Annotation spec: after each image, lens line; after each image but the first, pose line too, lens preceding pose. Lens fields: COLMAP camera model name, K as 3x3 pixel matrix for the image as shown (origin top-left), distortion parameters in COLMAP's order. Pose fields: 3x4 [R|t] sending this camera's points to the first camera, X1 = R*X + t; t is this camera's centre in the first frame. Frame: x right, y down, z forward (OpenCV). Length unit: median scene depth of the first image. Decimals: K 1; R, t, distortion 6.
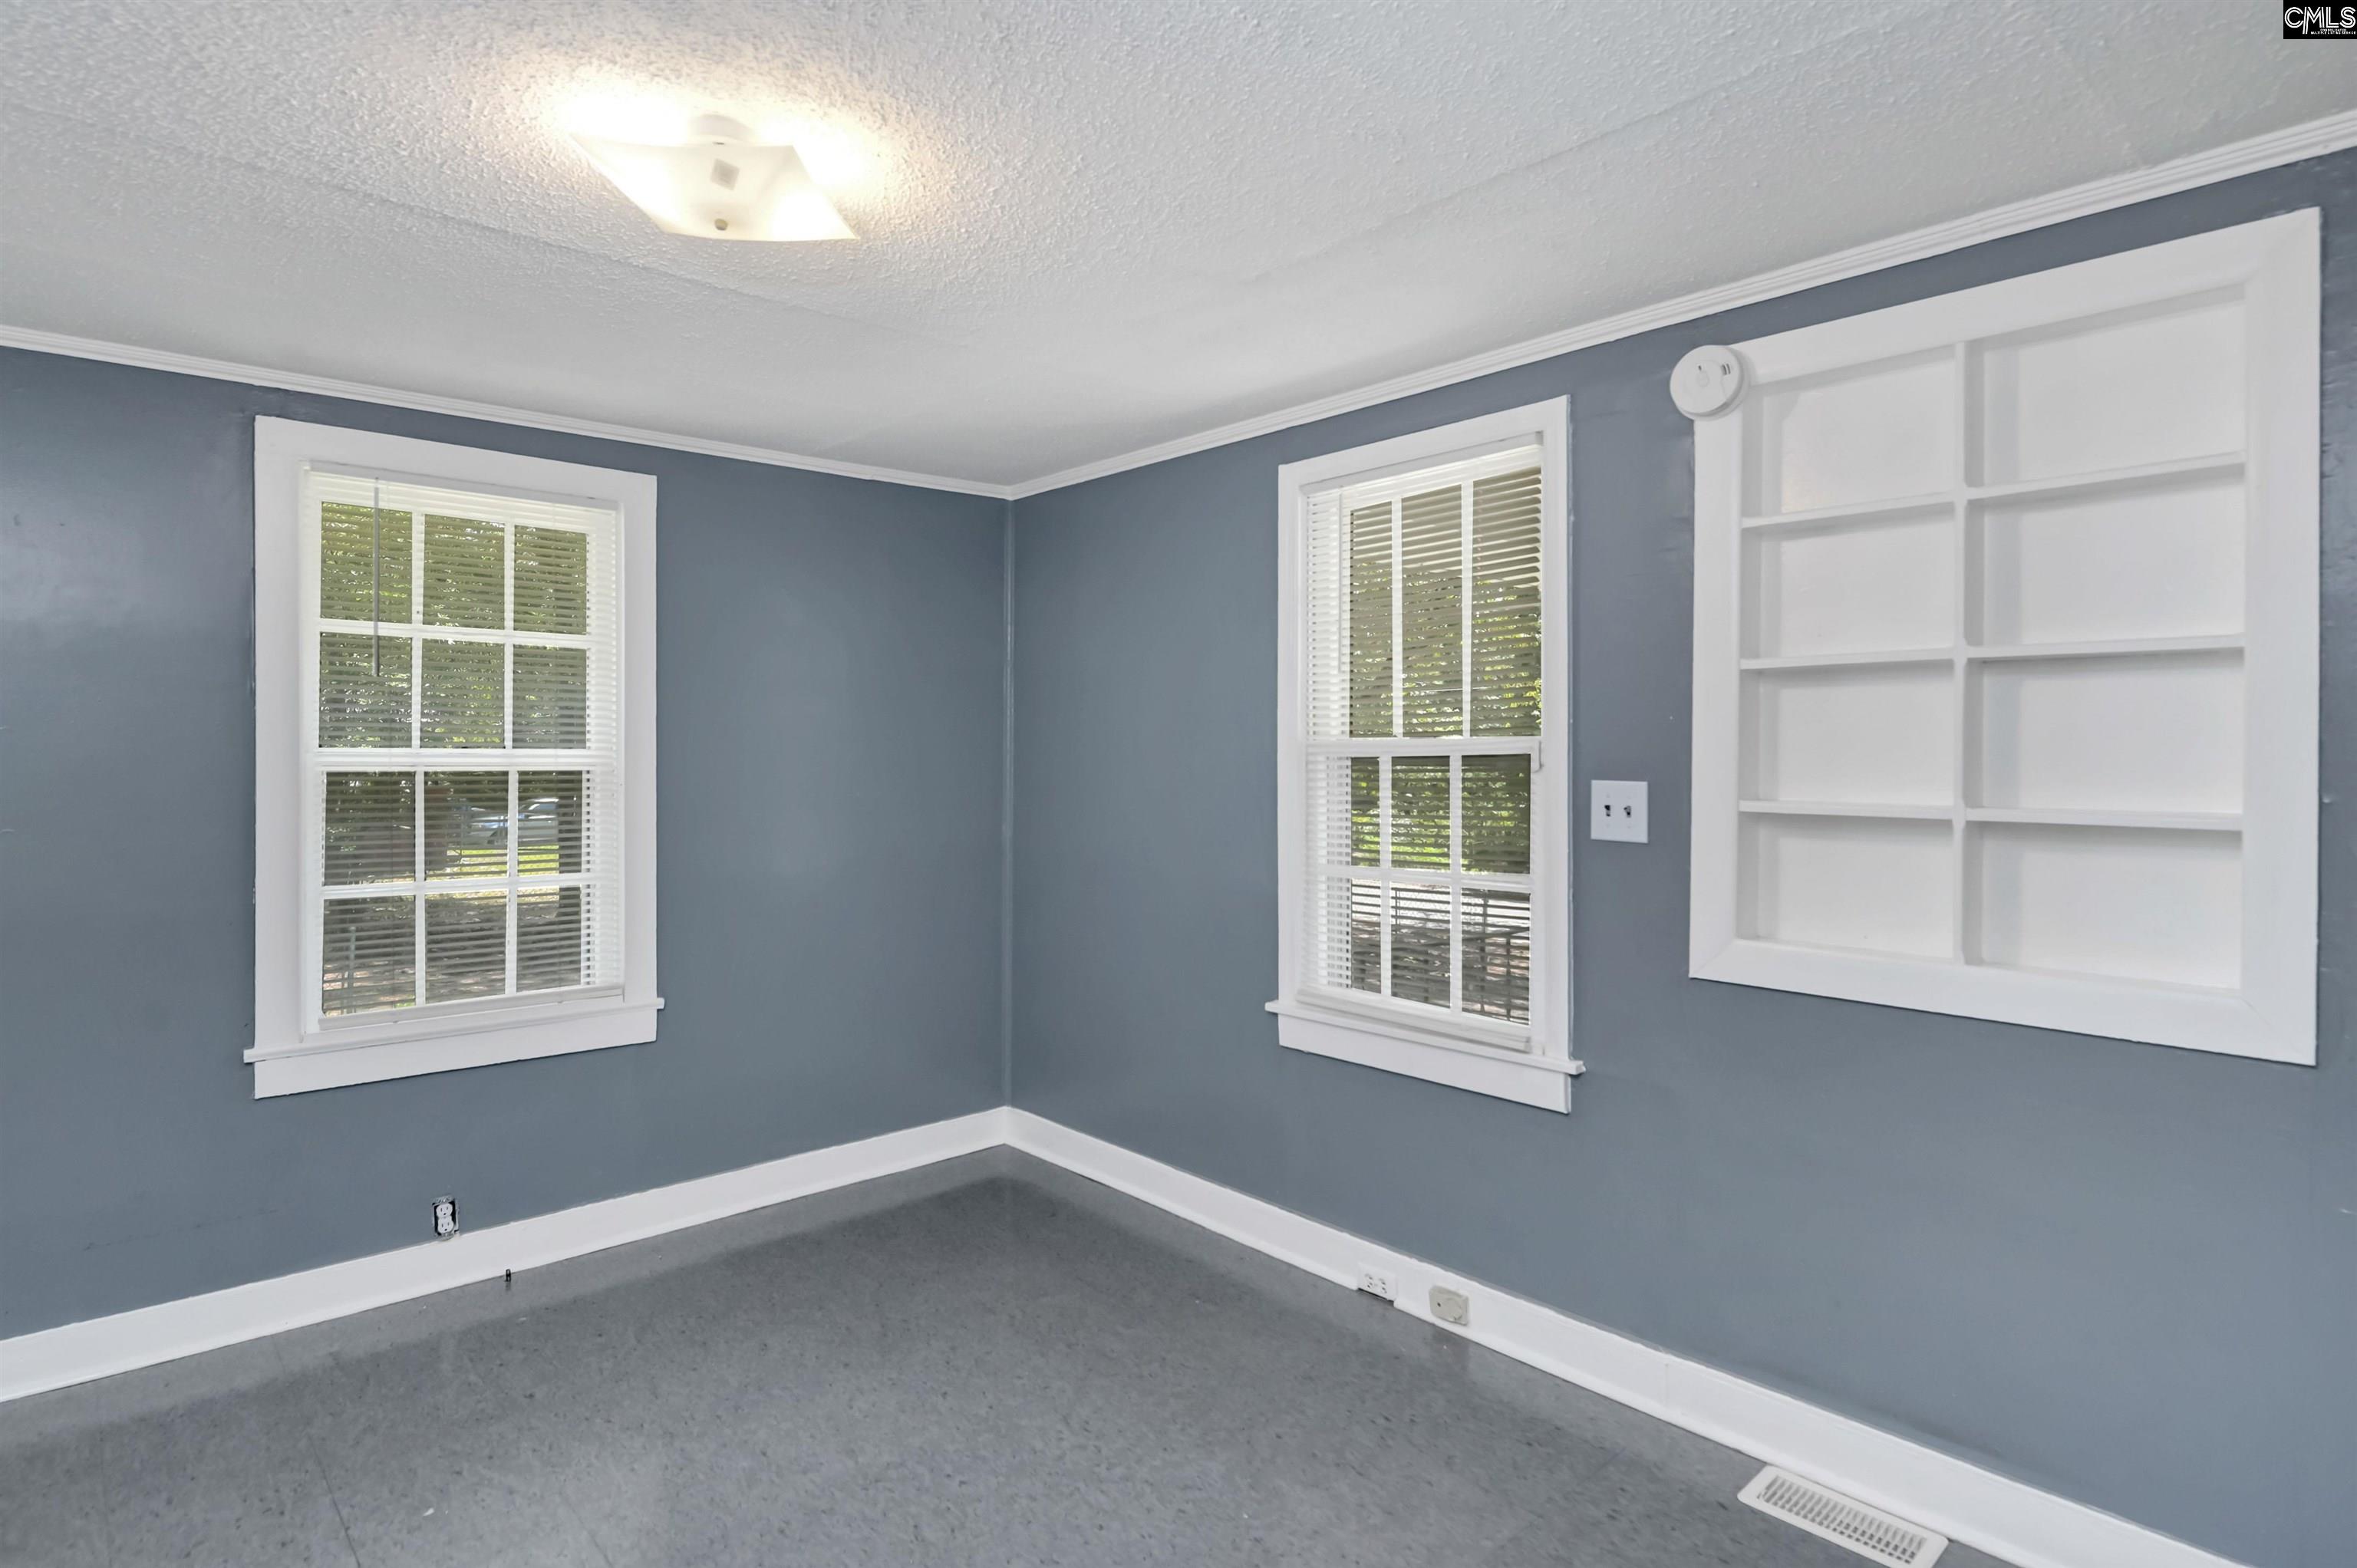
lens RADIAL K [[1211.8, 0, 1185.1], [0, 1211.8, 767.5], [0, 0, 1]] dist [0.008201, -0.005432]
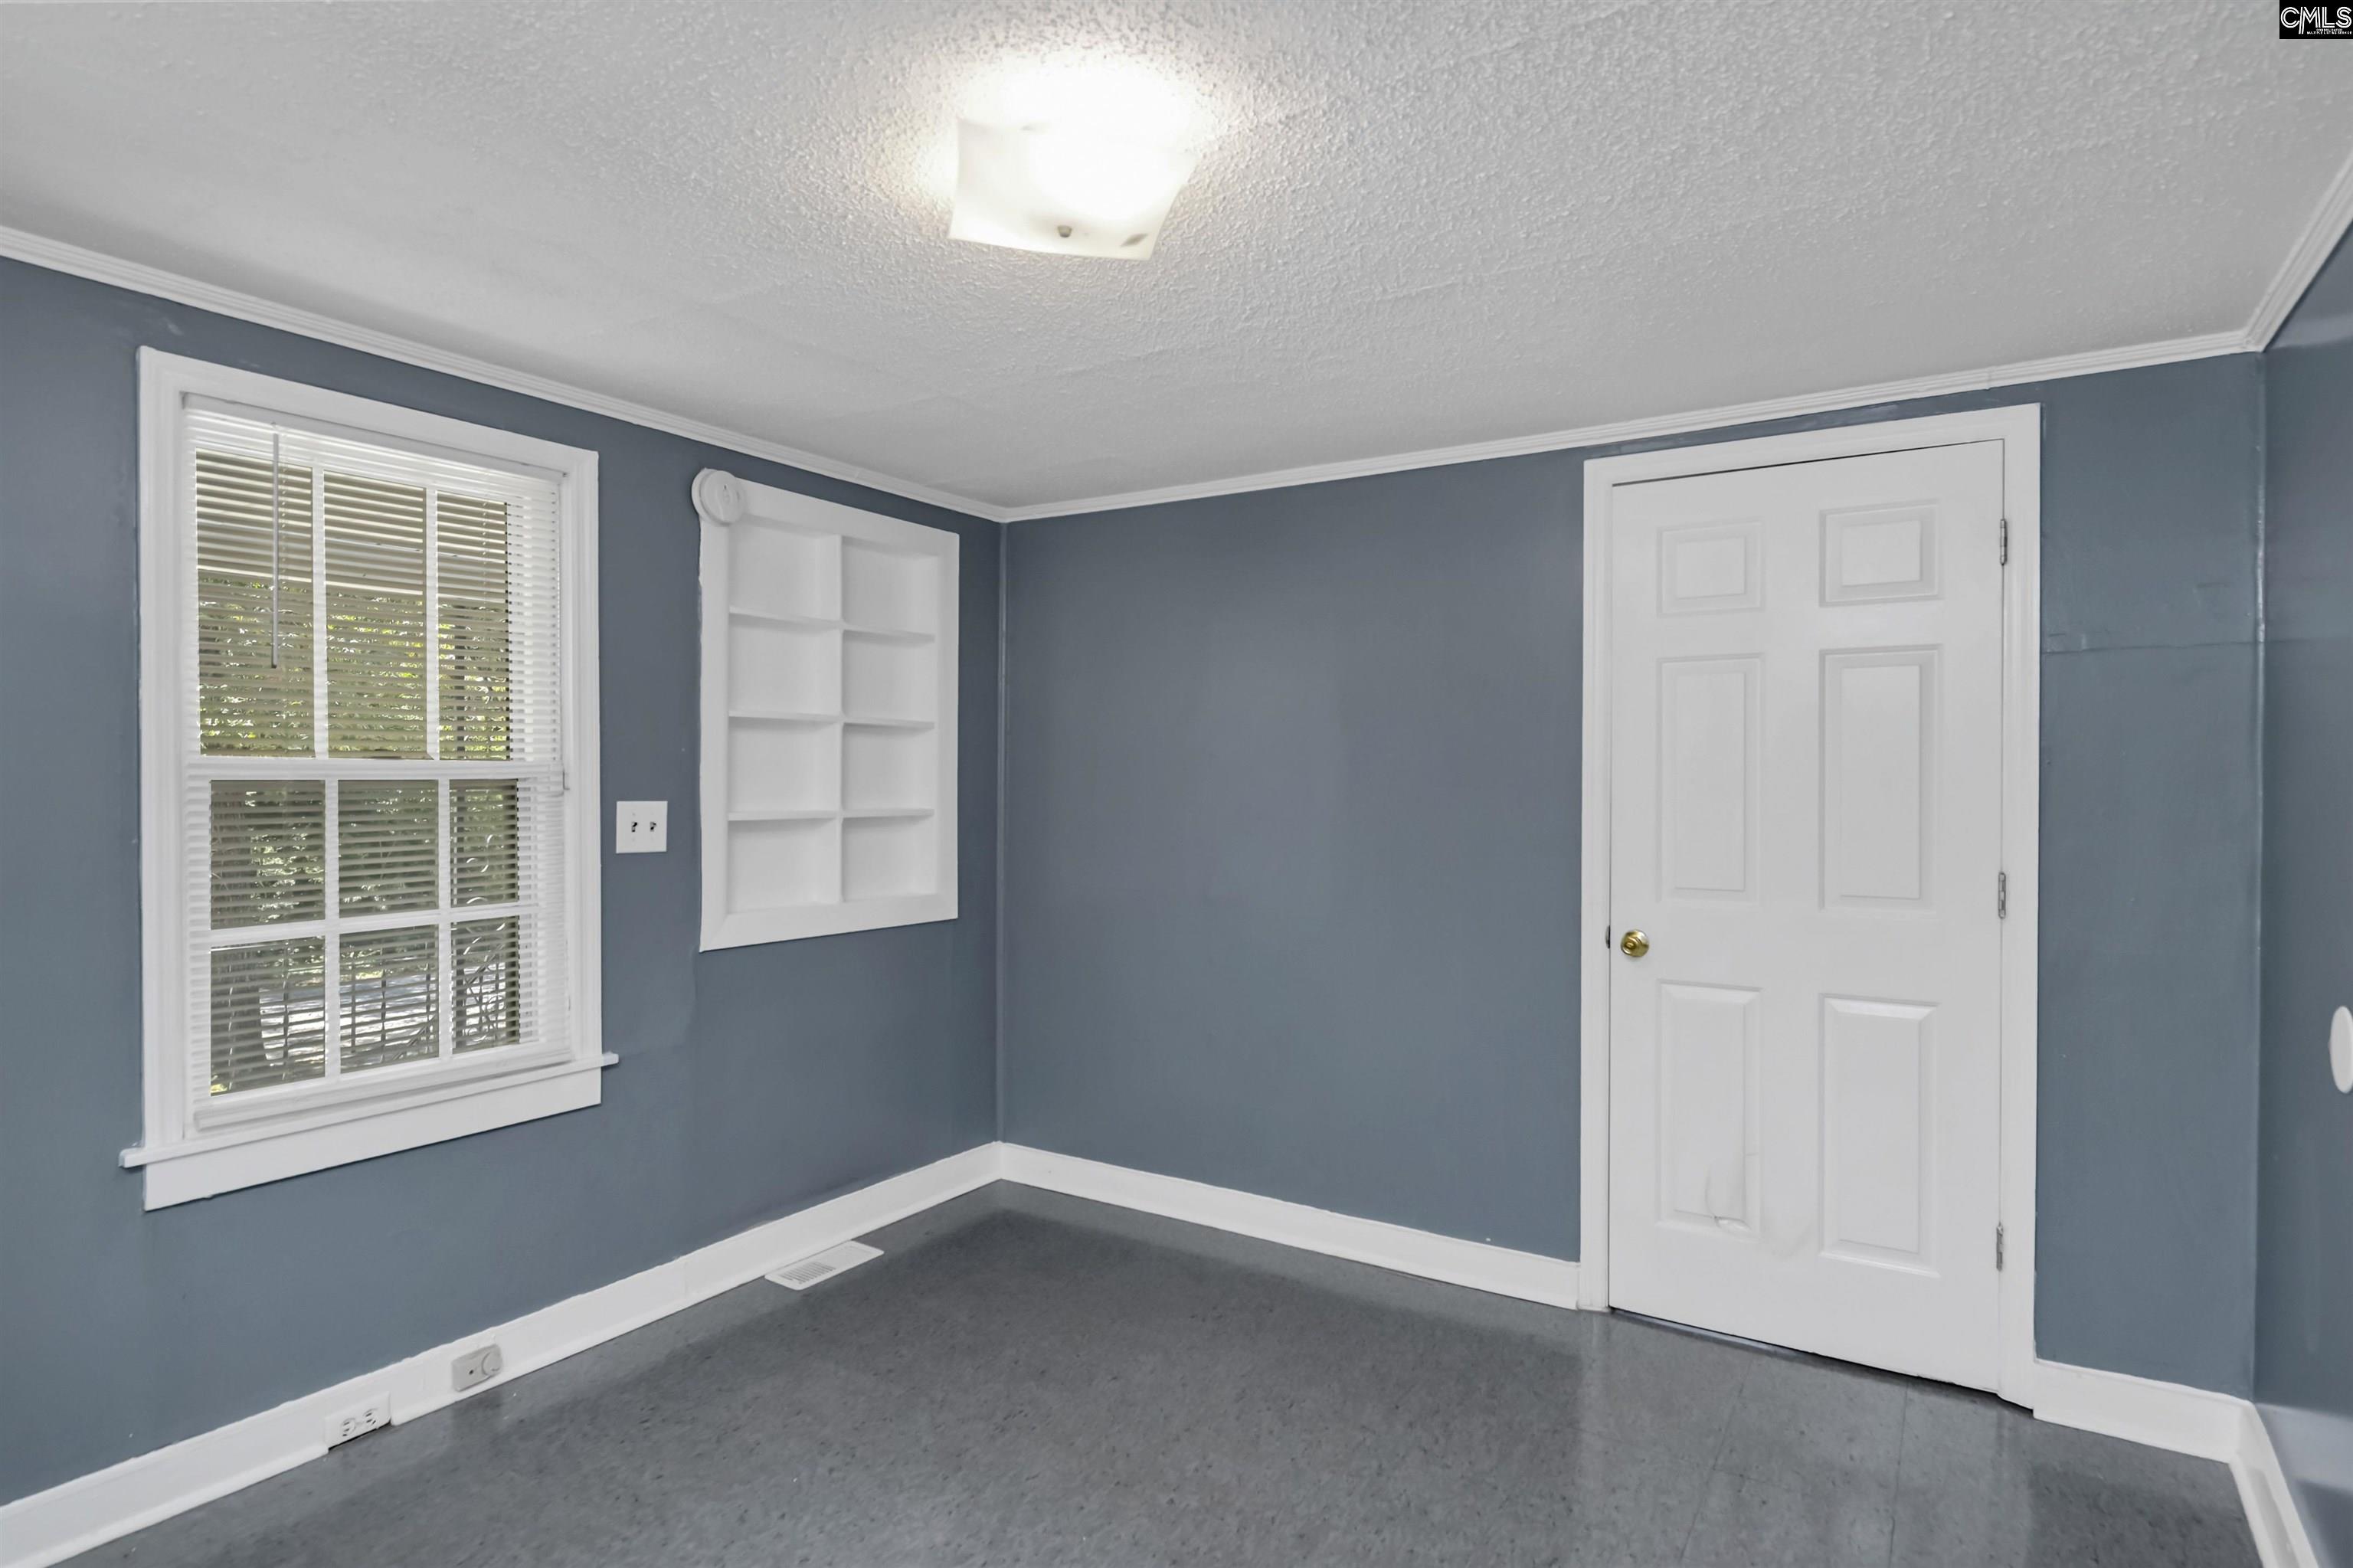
lens RADIAL K [[1209.9, 0, 1175.8], [0, 1209.9, 789.4], [0, 0, 1]] dist [0.008201, -0.005432]
pose [[-0.230309, -0.011098, 0.973054, -0.821598], [0.006009, 0.999900, 0.012826, -0.011147], [-0.973099, 0.008801, -0.230220, 0.694540]]
